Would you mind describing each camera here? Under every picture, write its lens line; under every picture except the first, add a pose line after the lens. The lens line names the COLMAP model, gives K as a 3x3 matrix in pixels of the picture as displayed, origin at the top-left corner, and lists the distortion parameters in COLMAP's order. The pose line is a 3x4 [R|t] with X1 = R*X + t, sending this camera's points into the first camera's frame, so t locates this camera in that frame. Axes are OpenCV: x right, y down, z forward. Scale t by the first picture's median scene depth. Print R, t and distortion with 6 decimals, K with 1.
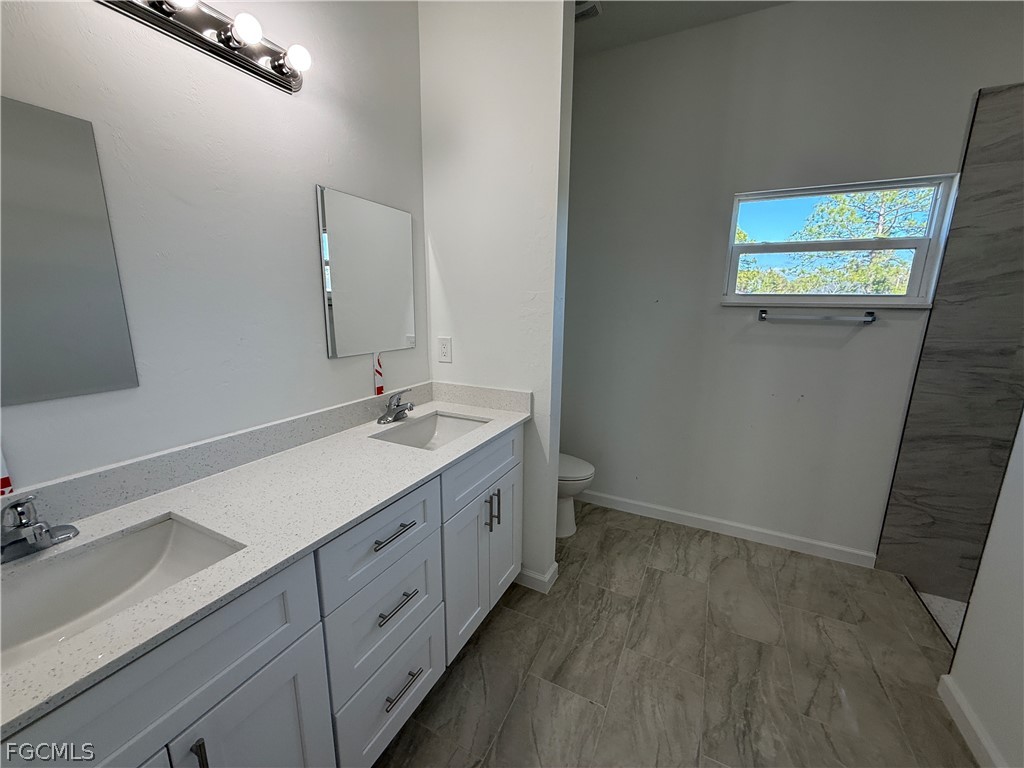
lens RADIAL K [[408.0, 0, 510.2], [0, 408.0, 385.3], [0, 0, 1]] dist [-0.000793, -0.000089]
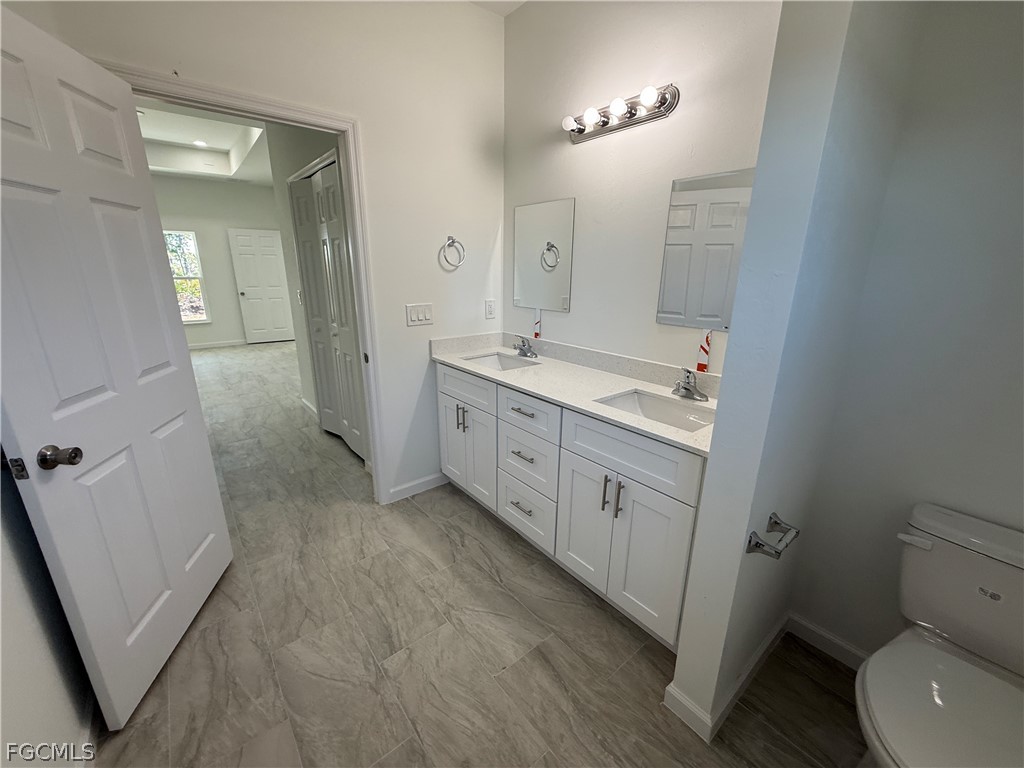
lens RADIAL K [[408.0, 0, 510.2], [0, 408.0, 385.3], [0, 0, 1]] dist [-0.000793, -0.000089]
pose [[-0.407598, 0.244973, -0.879689, 0.858017], [-0.200745, 0.915740, 0.348026, -0.227081], [0.890823, 0.318448, -0.324077, 1.034117]]
